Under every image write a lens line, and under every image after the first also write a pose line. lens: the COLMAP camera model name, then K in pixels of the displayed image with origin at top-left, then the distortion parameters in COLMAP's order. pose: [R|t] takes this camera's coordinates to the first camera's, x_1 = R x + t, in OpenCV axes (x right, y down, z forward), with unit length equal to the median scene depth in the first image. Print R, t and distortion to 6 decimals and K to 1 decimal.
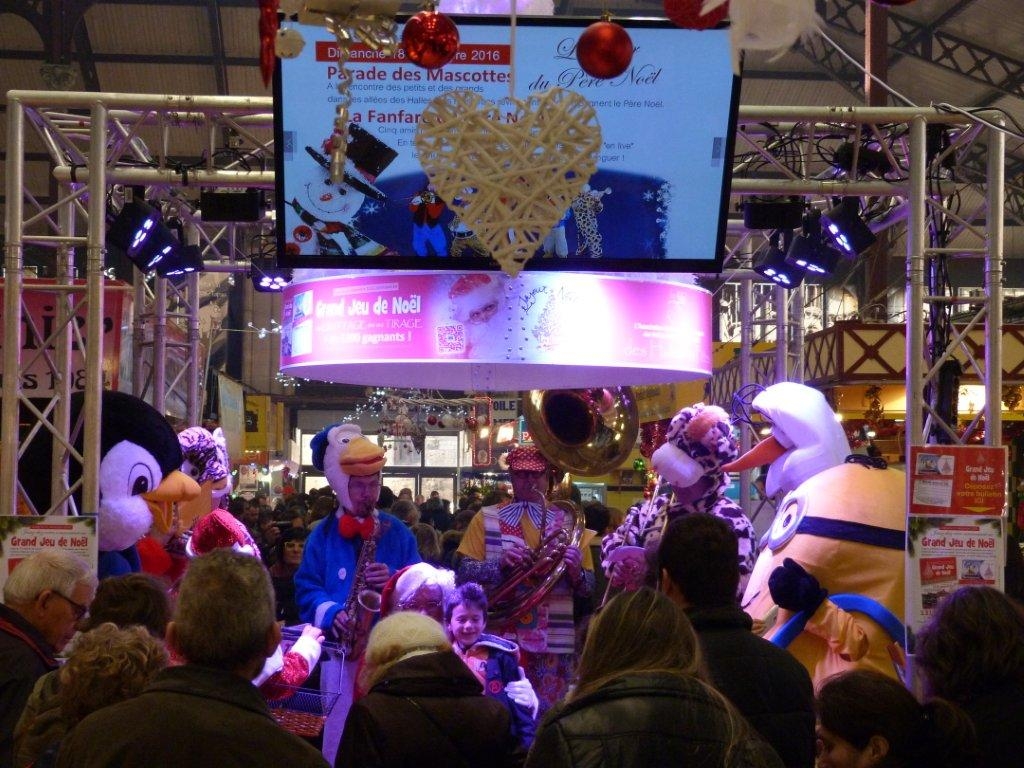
lens RADIAL K [[2009.6, 0, 516.6], [0, 2009.6, 383.5], [0, 0, 1]] dist [0.161800, 0.000982]
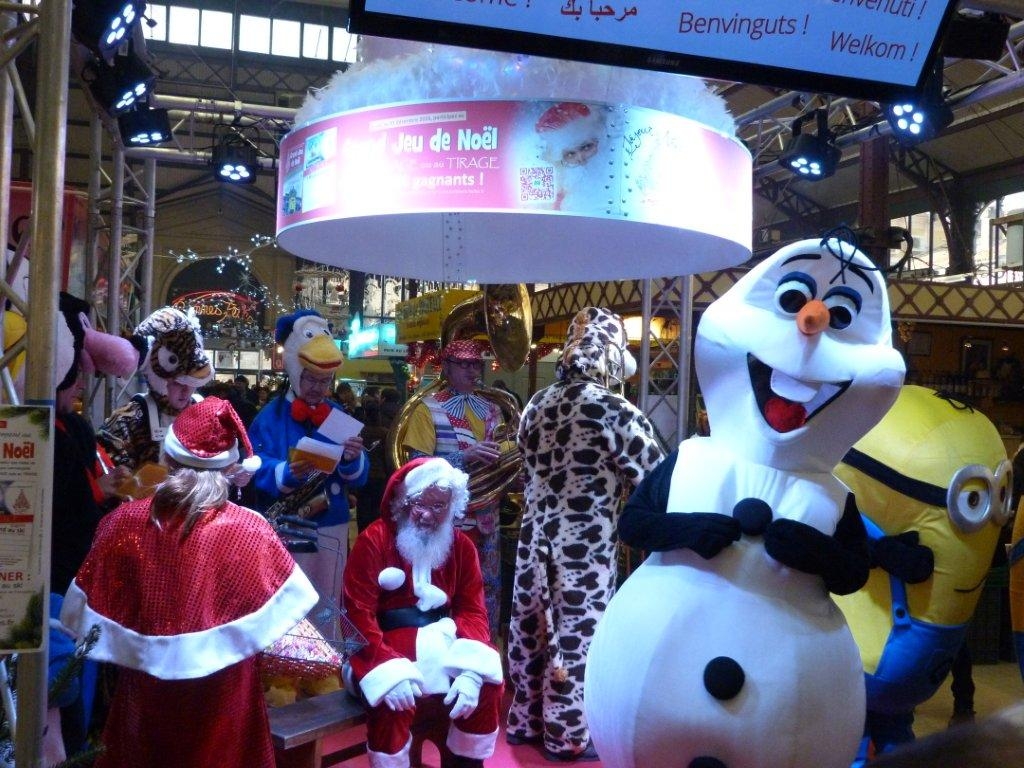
lens RADIAL K [[996.6, 0, 512.0], [0, 996.6, 384.0], [0, 0, 1]] dist [-0.034425, -0.001852]
pose [[0.971681, 0.021802, 0.235290, -0.131154], [-0.033749, 0.998331, 0.046871, 0.037271], [-0.233876, -0.053484, 0.970794, 0.624137]]
